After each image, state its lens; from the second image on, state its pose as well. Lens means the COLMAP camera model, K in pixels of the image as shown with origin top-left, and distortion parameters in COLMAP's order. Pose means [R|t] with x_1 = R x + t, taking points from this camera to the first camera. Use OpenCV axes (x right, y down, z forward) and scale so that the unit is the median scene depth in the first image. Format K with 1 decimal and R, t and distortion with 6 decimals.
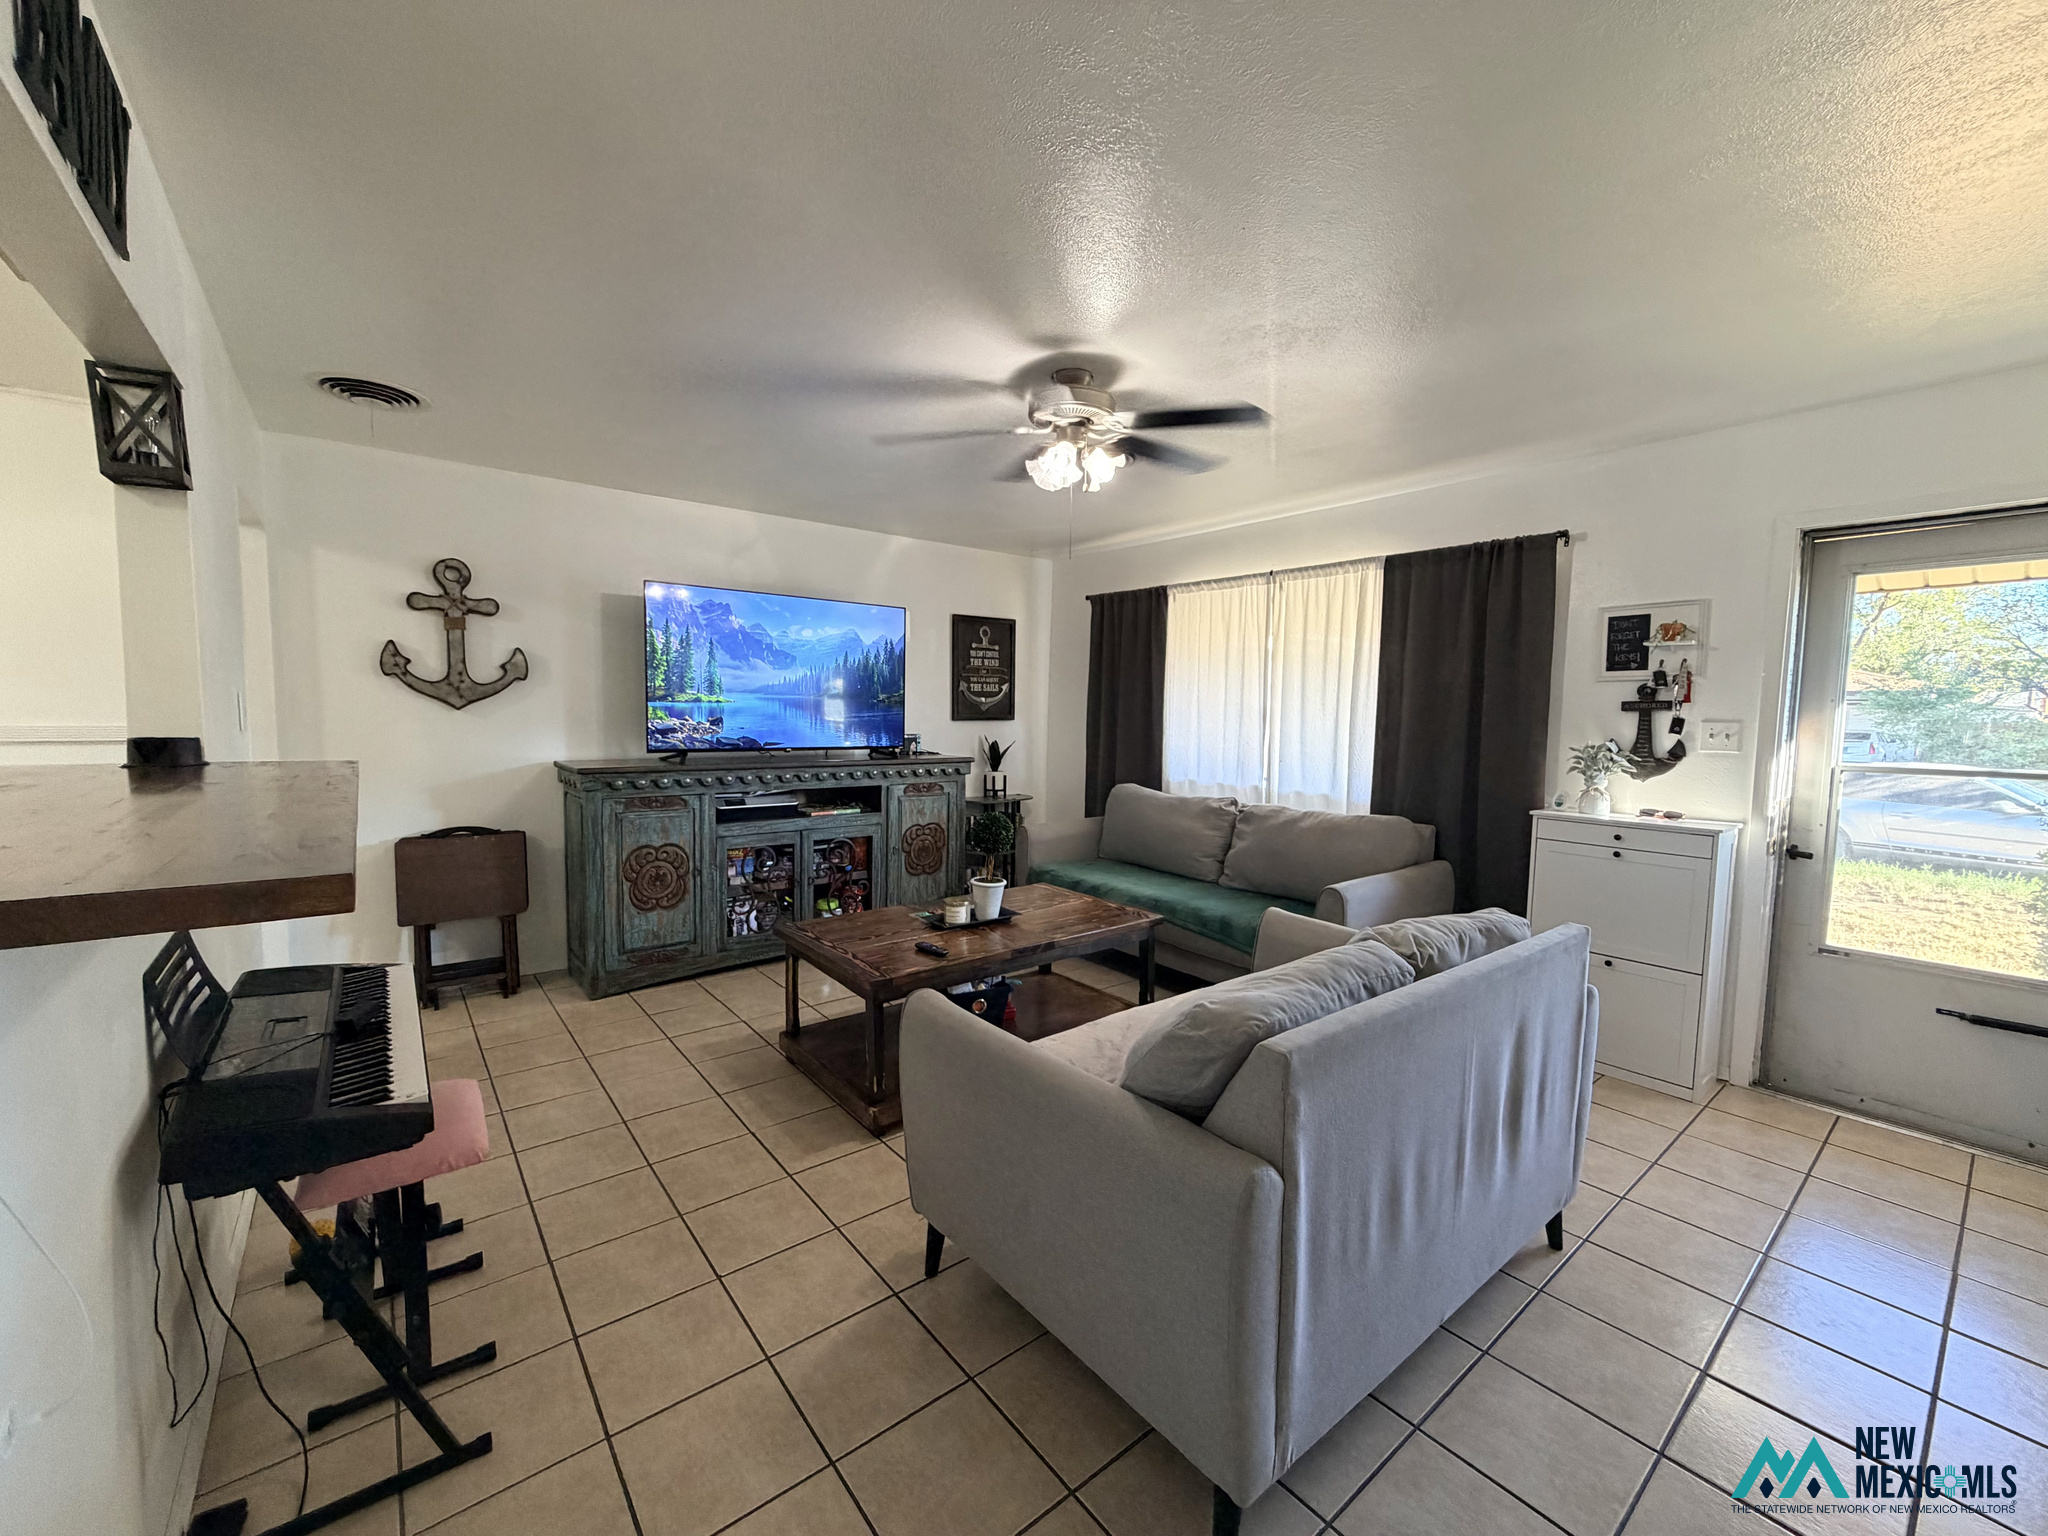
lens RADIAL K [[820.8, 0, 1019.3], [0, 820.8, 768.8], [0, 0, 1]] dist [-0.000679, 0.000091]
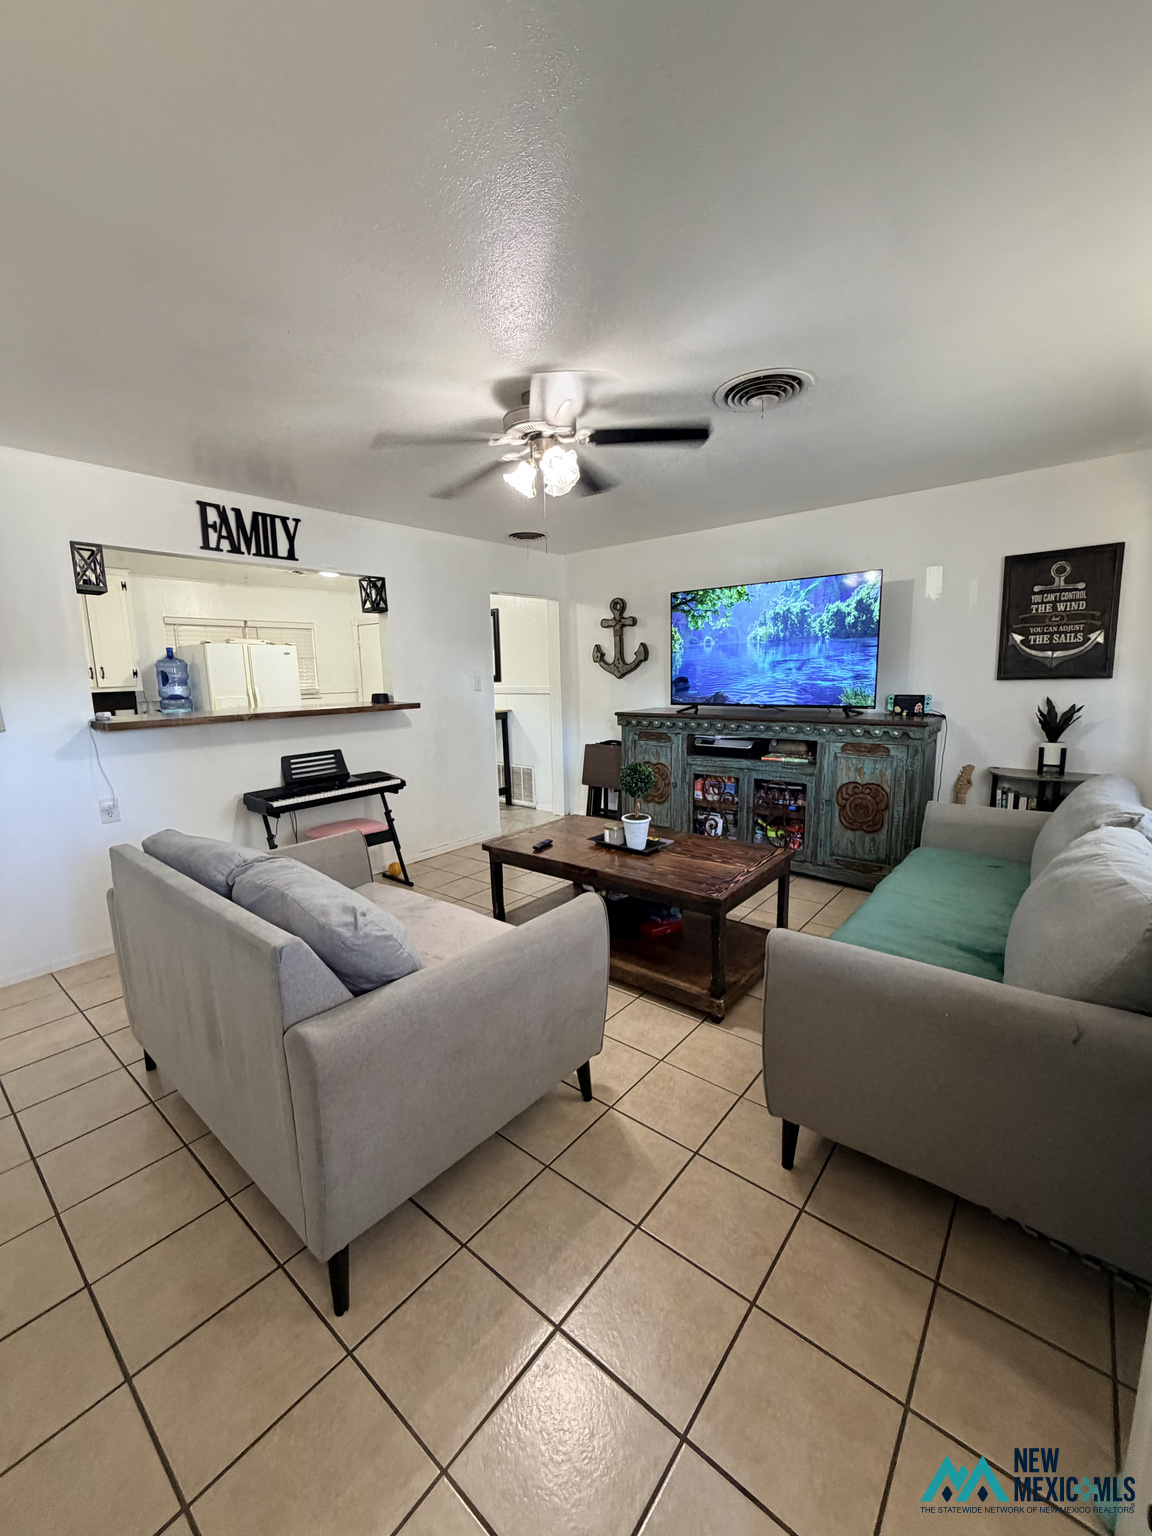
lens RADIAL K [[615.6, 0, 567.2], [0, 615.6, 766.7], [0, 0, 1]] dist [-0.000679, 0.000091]
pose [[0.199196, 0.132233, -0.970997, 0.565389], [-0.042160, 0.991093, 0.126321, -0.035535], [0.979052, 0.015775, 0.202997, 0.483414]]
